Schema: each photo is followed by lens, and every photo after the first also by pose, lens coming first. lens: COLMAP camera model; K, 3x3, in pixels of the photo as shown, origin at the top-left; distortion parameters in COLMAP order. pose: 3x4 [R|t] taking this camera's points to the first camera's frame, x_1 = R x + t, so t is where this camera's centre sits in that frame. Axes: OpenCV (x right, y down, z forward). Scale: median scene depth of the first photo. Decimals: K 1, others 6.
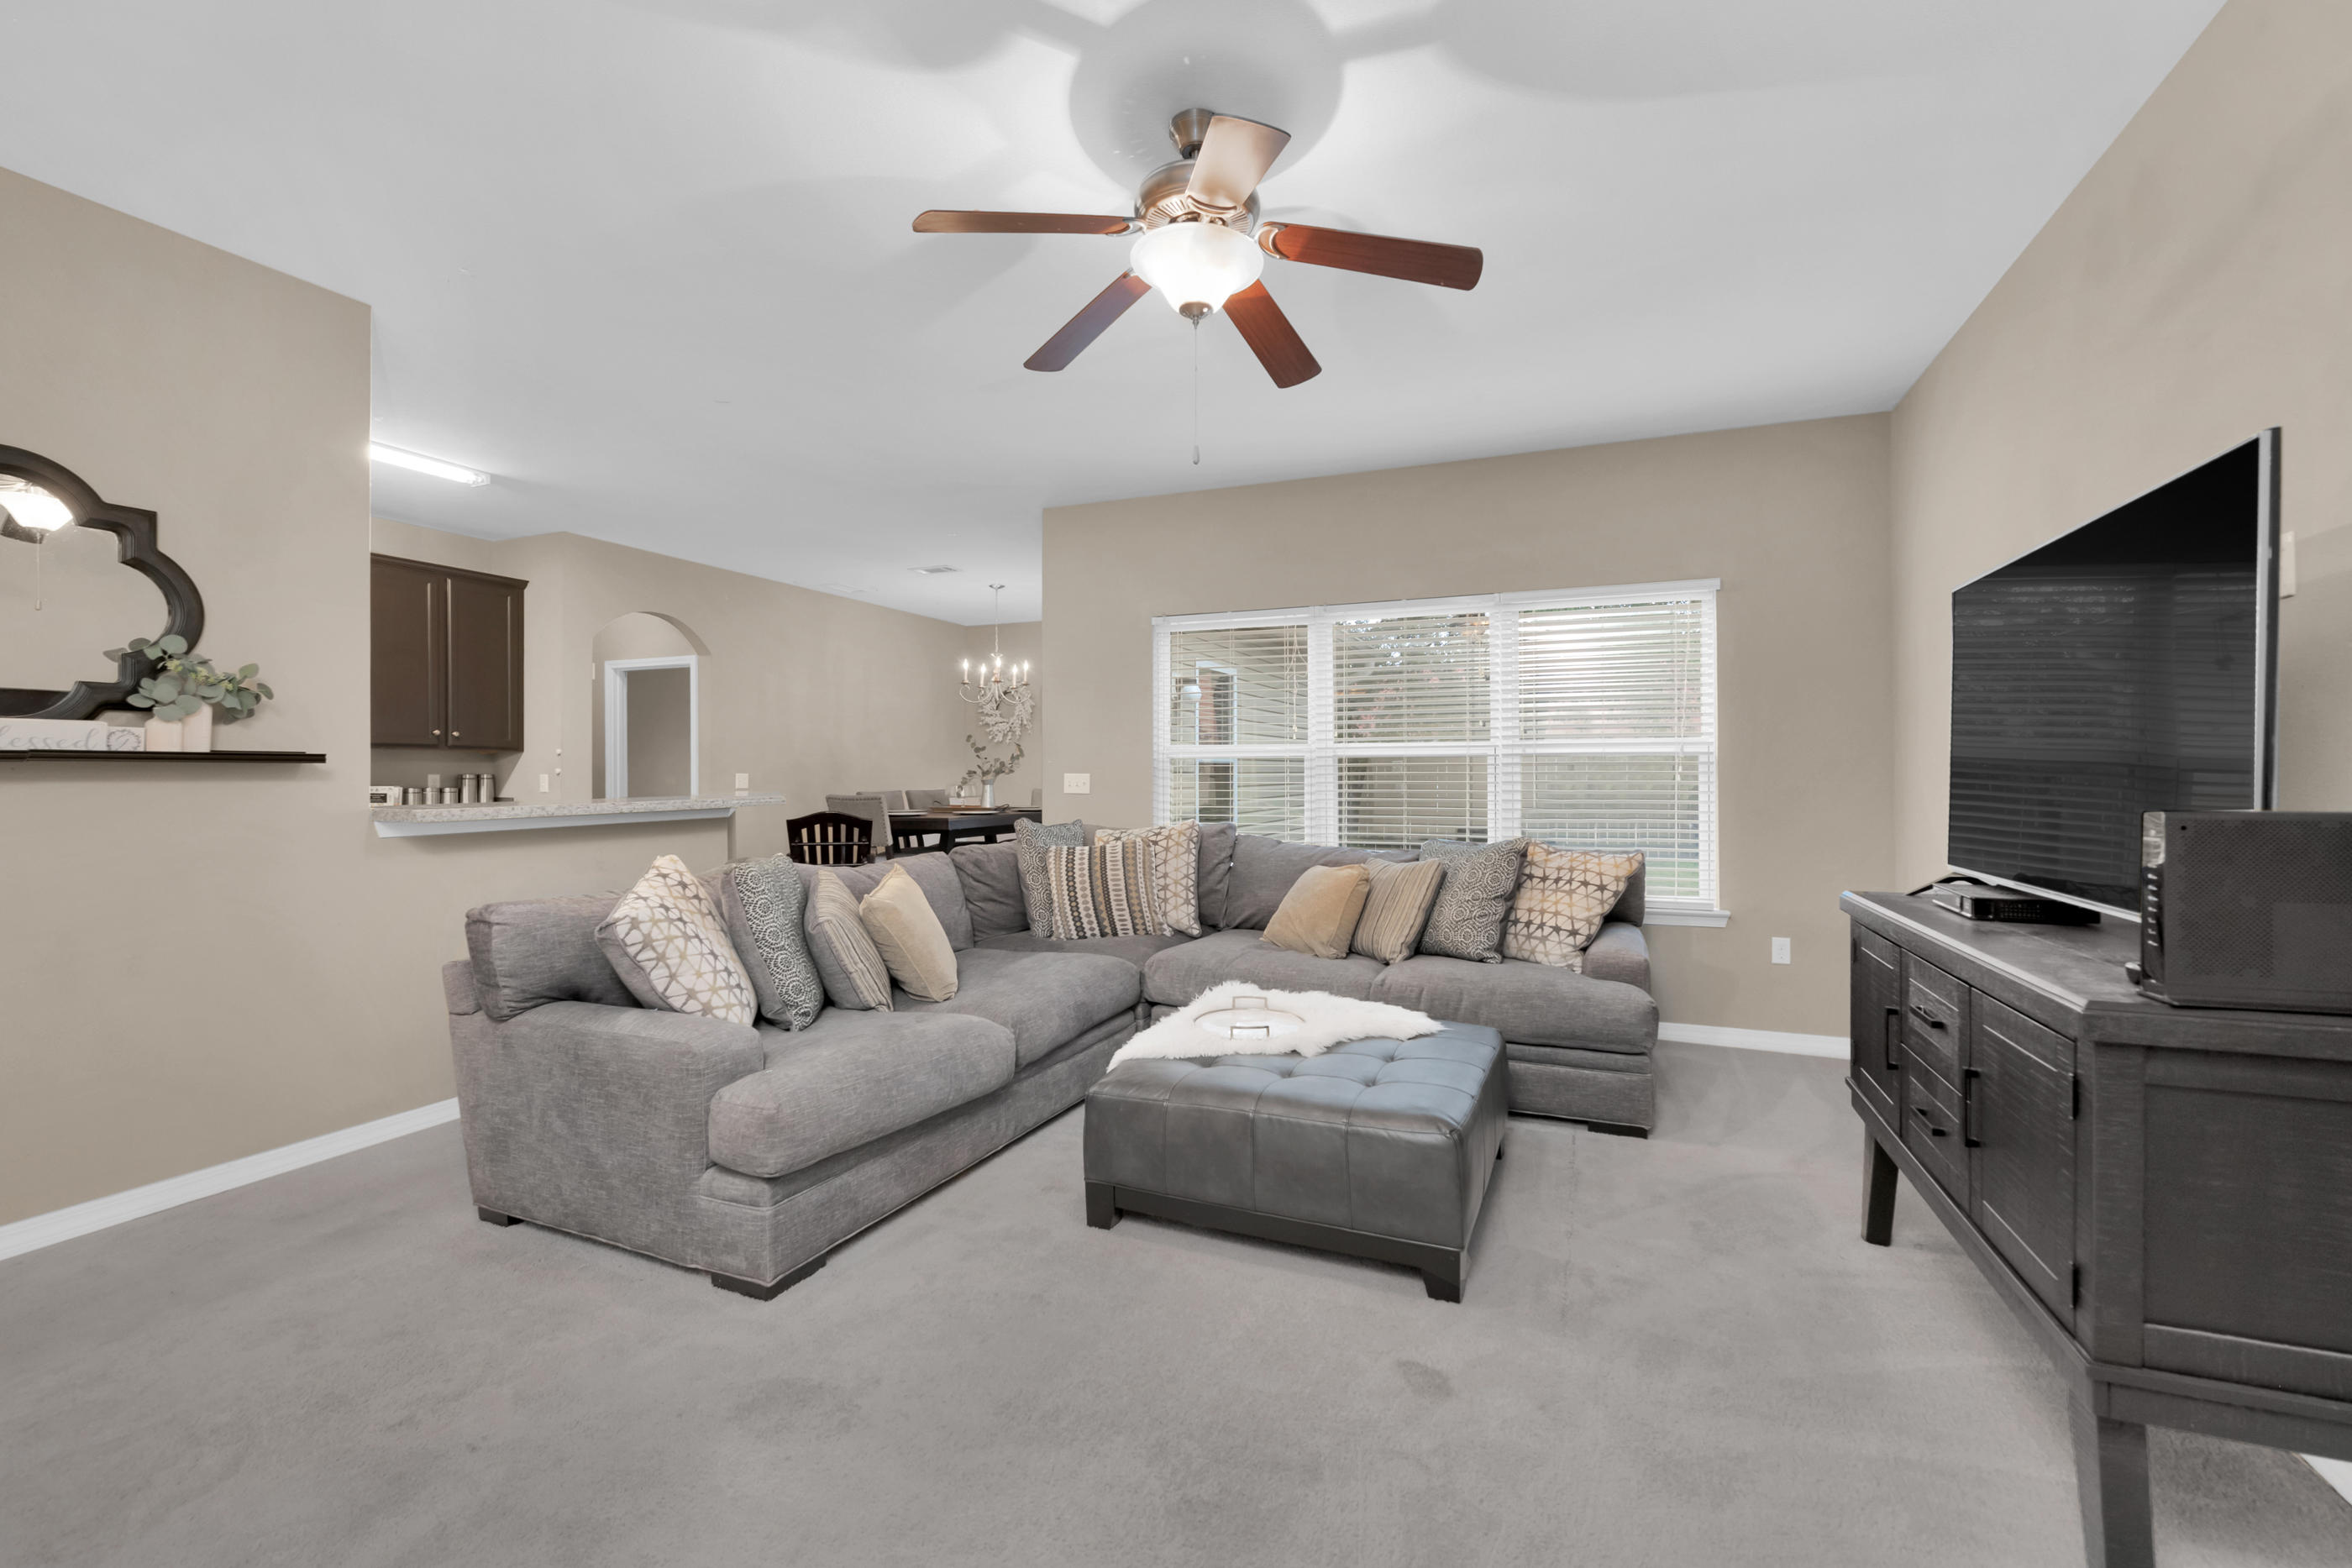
lens RADIAL K [[969.2, 0, 1183.2], [0, 969.2, 779.2], [0, 0, 1]] dist [0.000651, -0.006711]
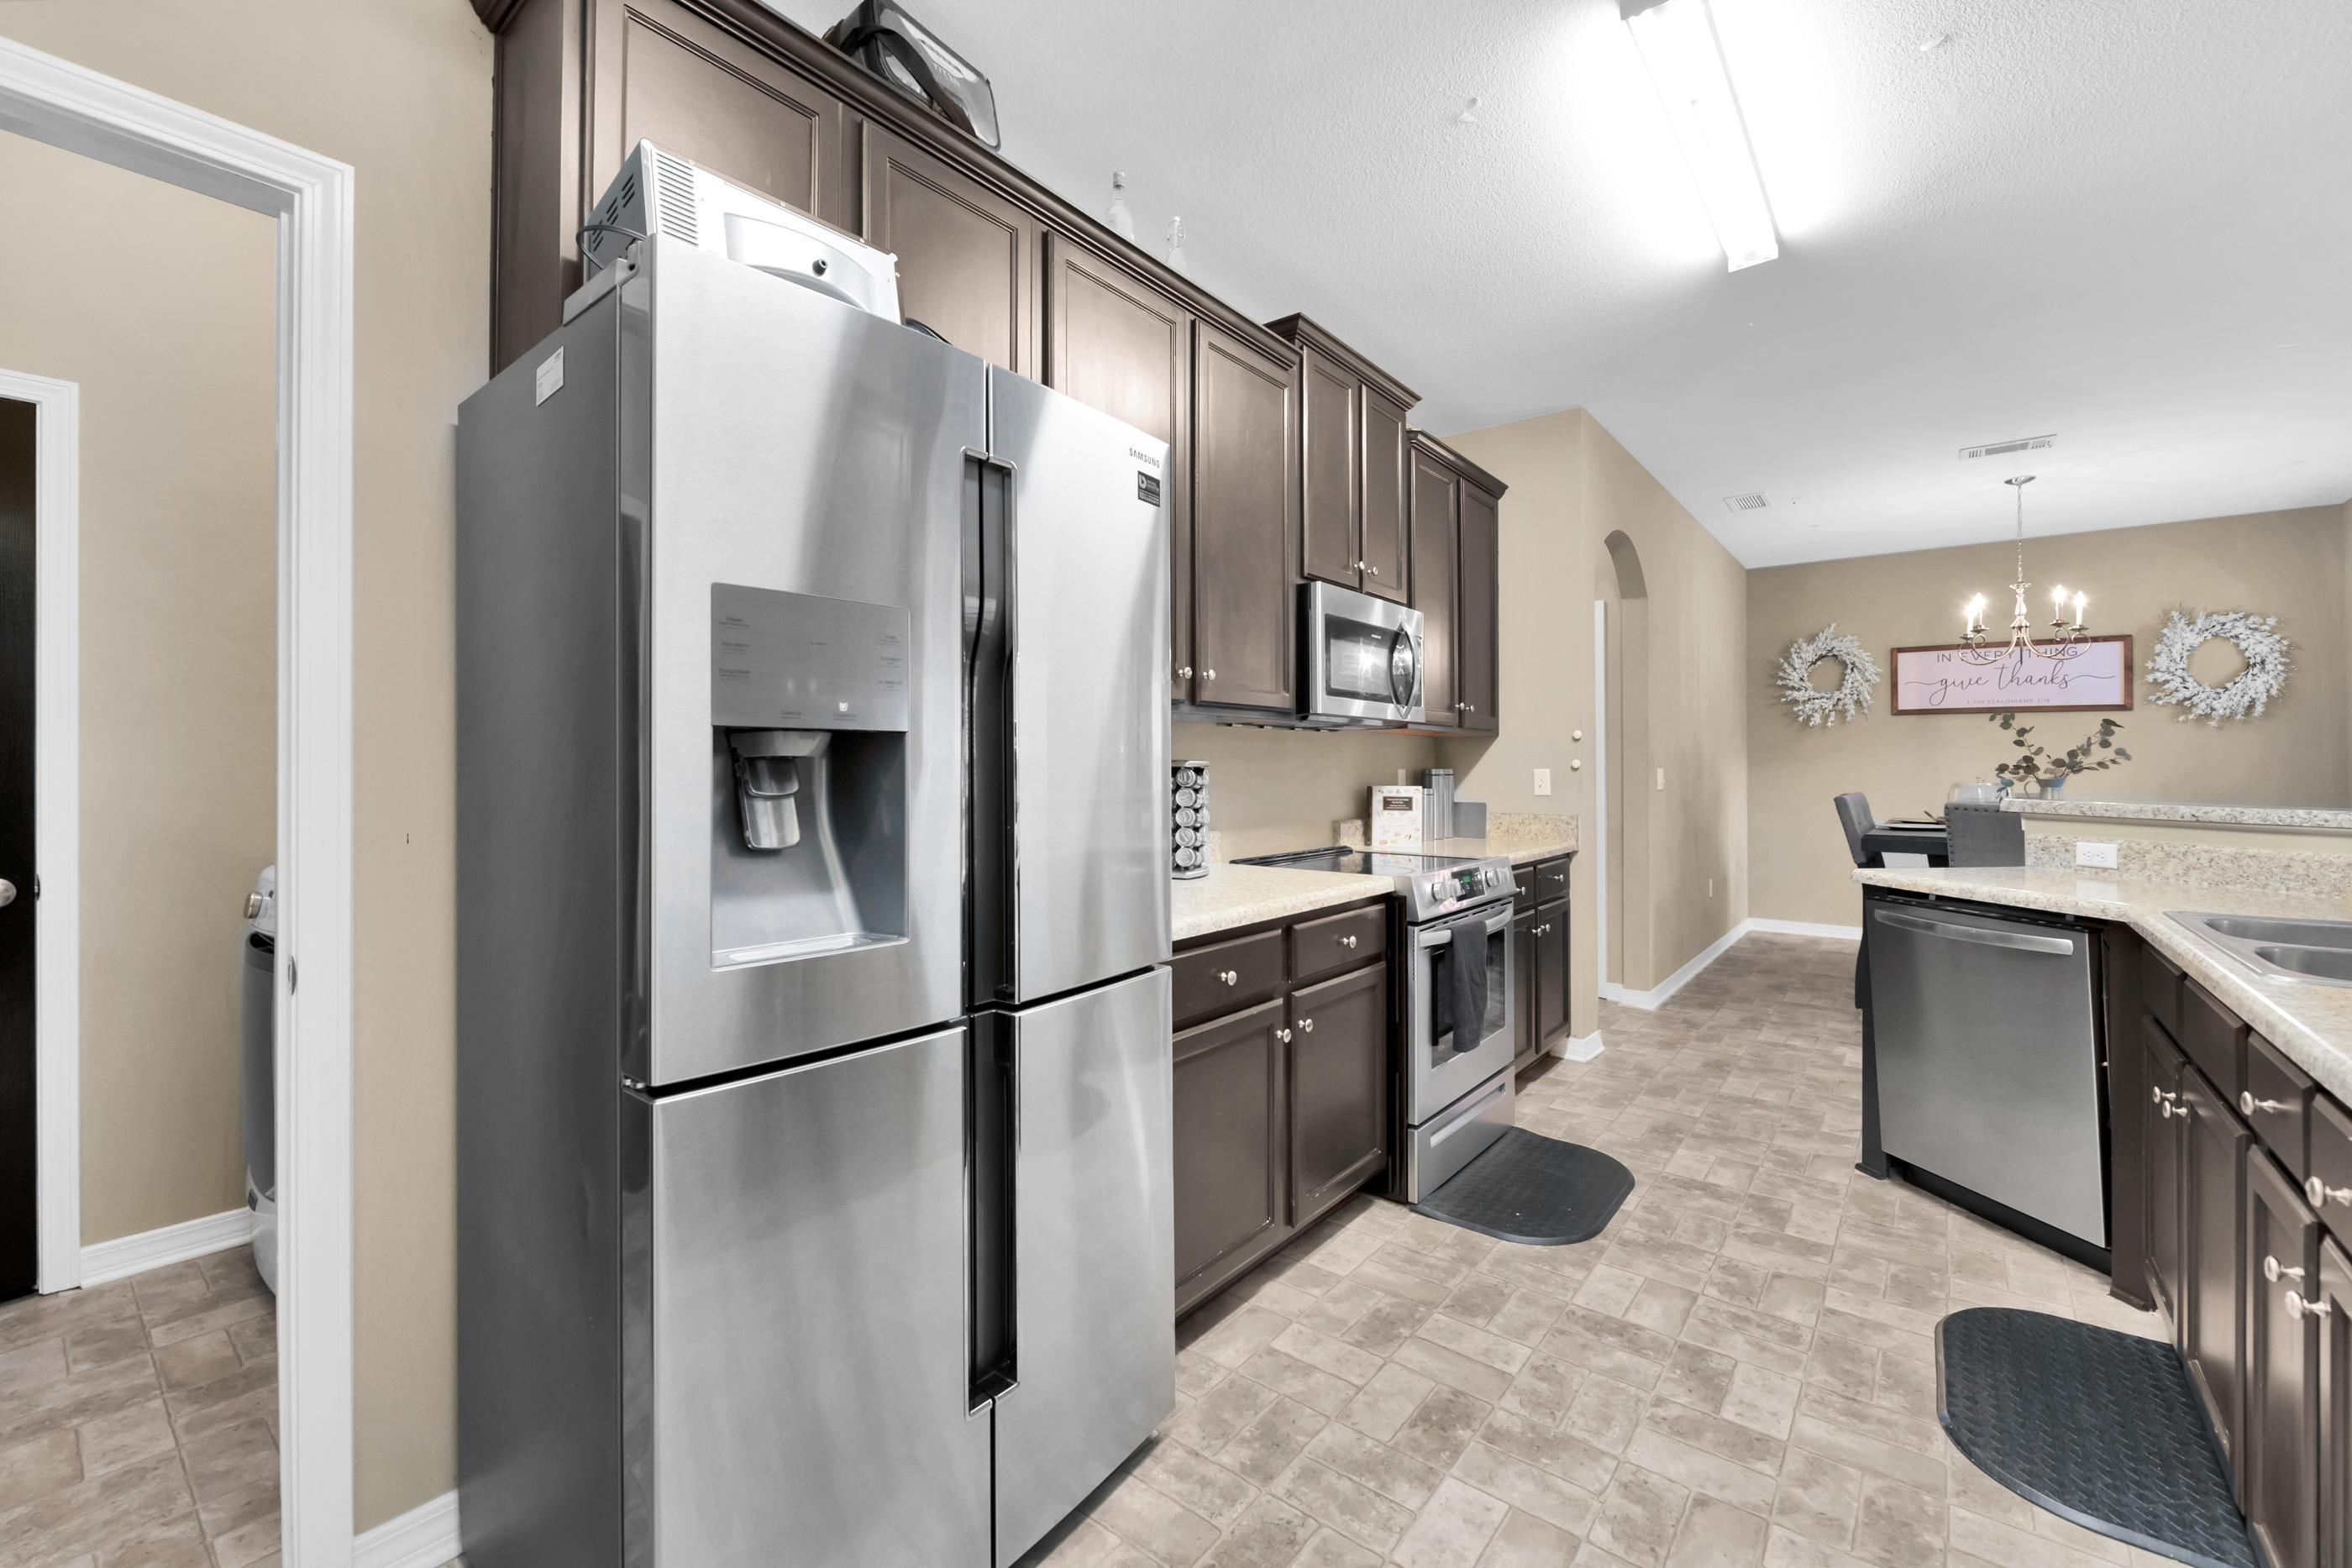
lens RADIAL K [[988.0, 0, 1158.4], [0, 988.0, 774.7], [0, 0, 1]] dist [-0.011662, -0.000209]
pose [[0.959009, 0.004066, -0.283348, -1.122616], [-0.004637, 0.999988, -0.001343, 0.001976], [0.283339, 0.002602, 0.959016, 0.426945]]
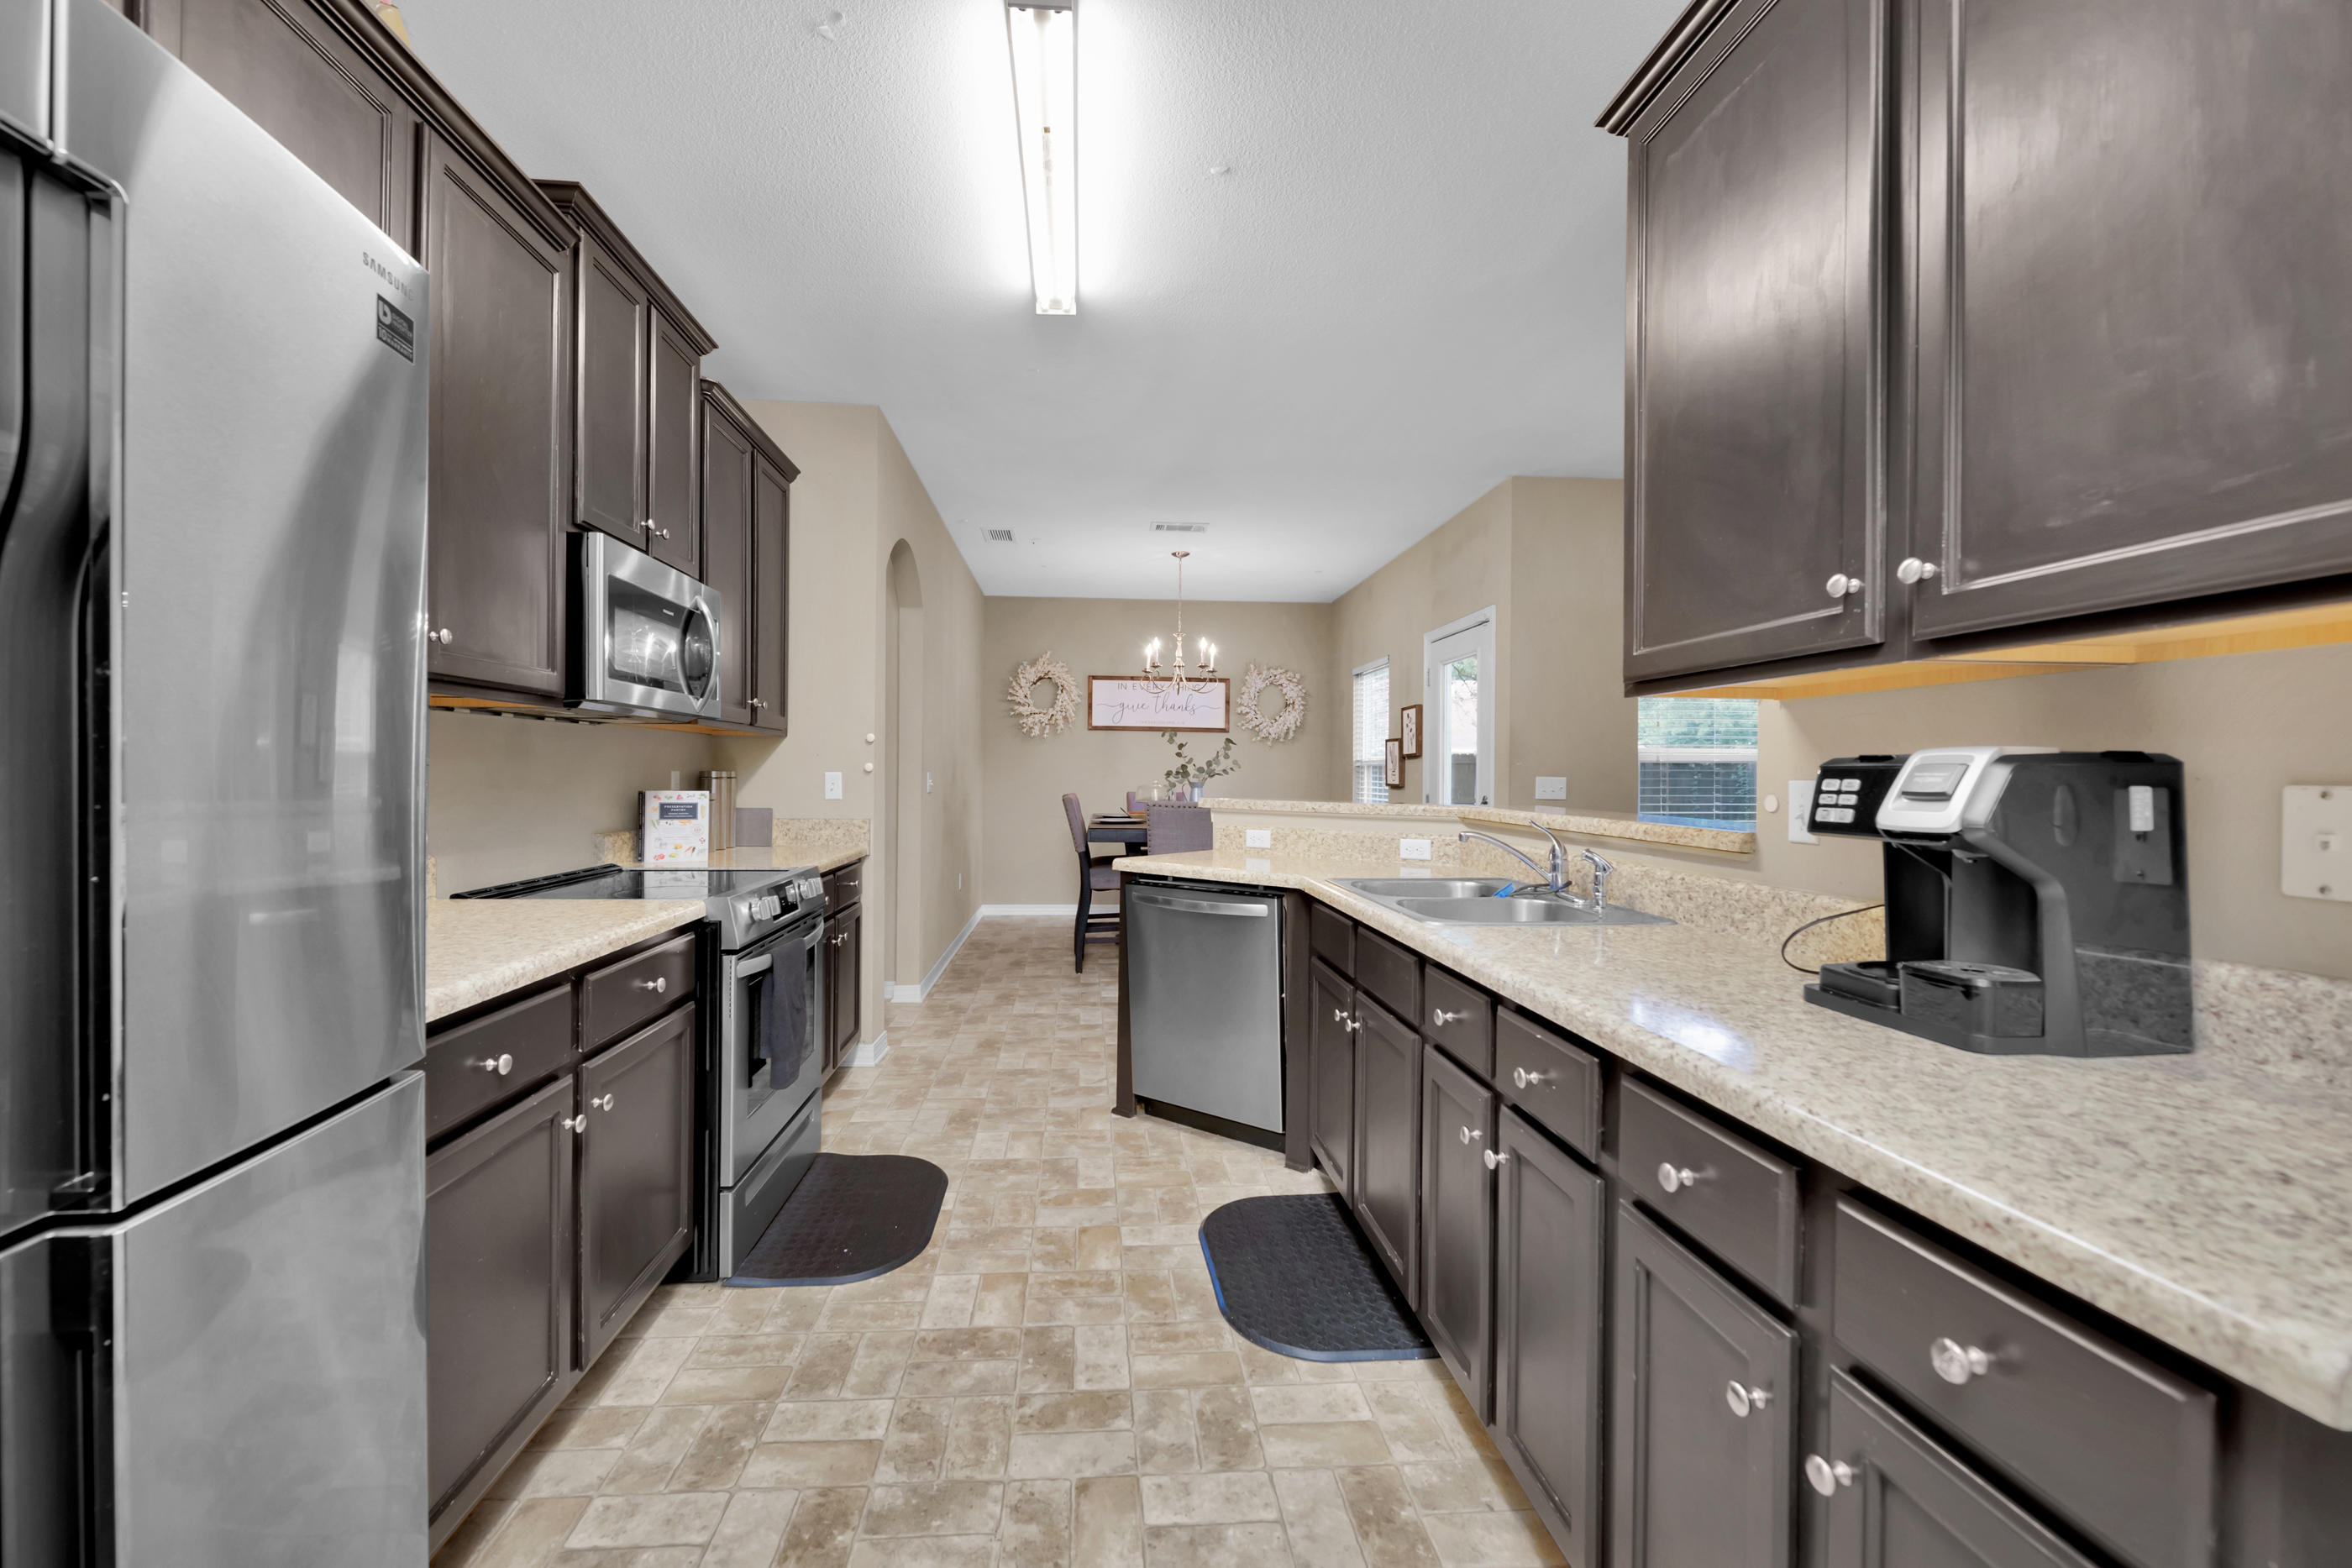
lens RADIAL K [[969.2, 0, 1183.2], [0, 969.2, 779.2], [0, 0, 1]] dist [0.000651, -0.006711]
pose [[0.882180, 0.006002, 0.470874, -1.181934], [-0.005098, 0.999982, -0.003195, 0.001238], [-0.470885, 0.000418, 0.882195, 0.500792]]
